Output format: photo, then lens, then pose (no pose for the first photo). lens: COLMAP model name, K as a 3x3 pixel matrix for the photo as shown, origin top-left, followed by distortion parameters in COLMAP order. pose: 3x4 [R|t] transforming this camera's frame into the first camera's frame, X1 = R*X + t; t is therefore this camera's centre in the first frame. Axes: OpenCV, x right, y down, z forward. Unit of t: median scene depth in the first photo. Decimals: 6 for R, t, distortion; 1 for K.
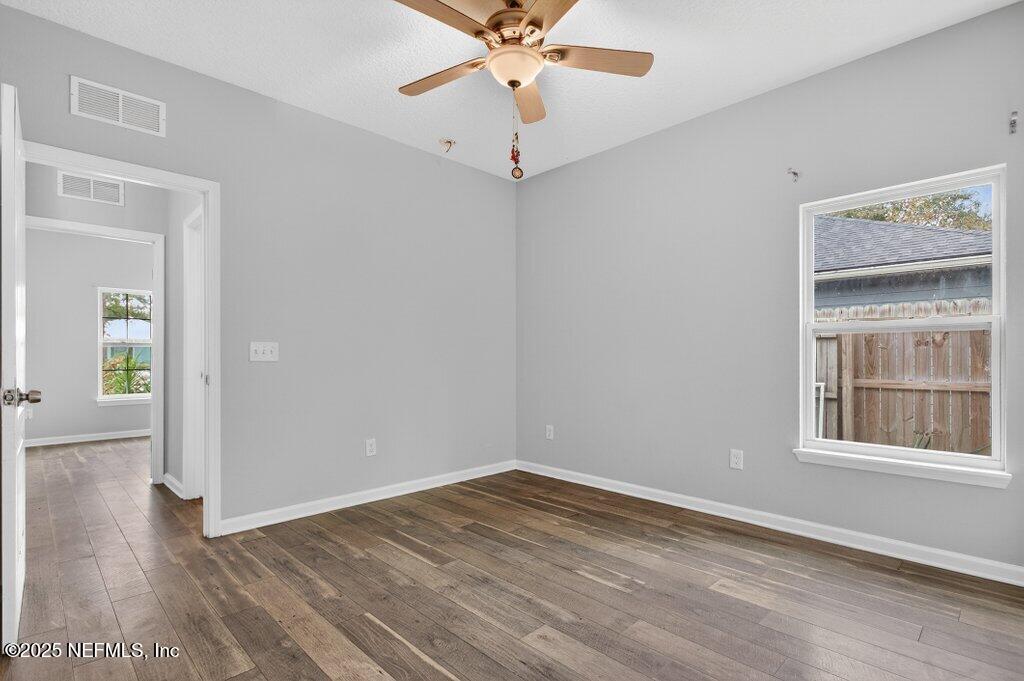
lens RADIAL K [[485.2, 0, 521.7], [0, 485.2, 351.9], [0, 0, 1]] dist [0.005165, 0.001203]
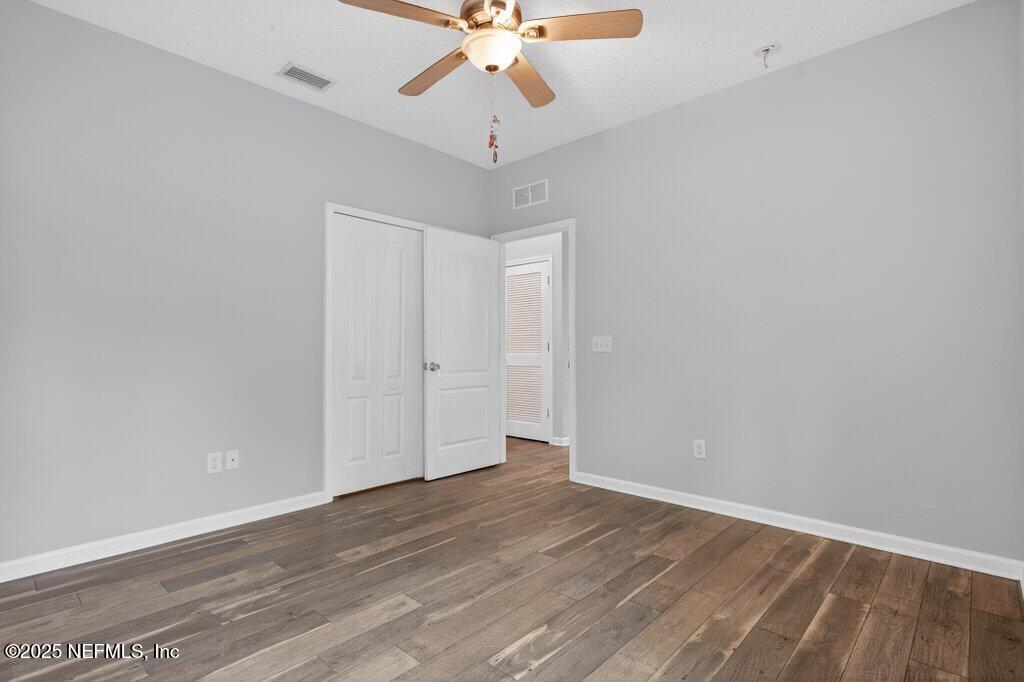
lens RADIAL K [[512.1, 0, 511.1], [0, 512.1, 348.3], [0, 0, 1]] dist [0.005783, 0.000794]
pose [[0.032281, -0.002576, -0.999476, 0.788311], [0.014106, 0.999898, -0.002121, 0.011266], [0.999379, -0.014030, 0.032314, 0.792595]]
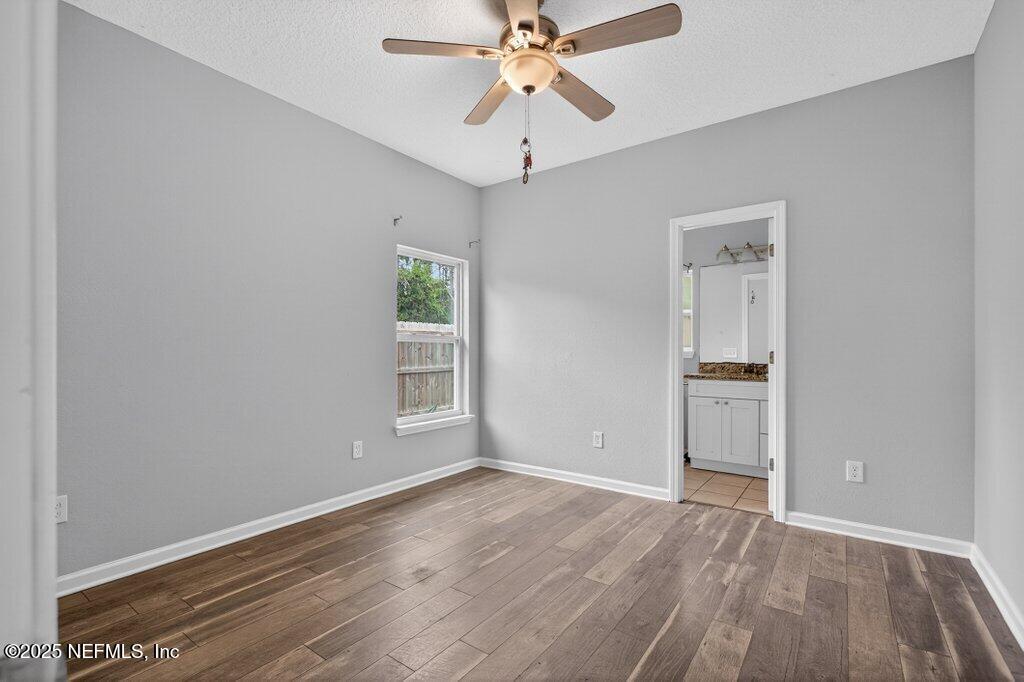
lens RADIAL K [[458.2, 0, 501.7], [0, 458.2, 346.0], [0, 0, 1]] dist [0.007744, -0.000938]
pose [[-0.131416, 0.013454, 0.991236, -0.747580], [-0.012600, 0.999804, -0.015241, -0.004642], [-0.991247, -0.014493, -0.131220, 0.933087]]
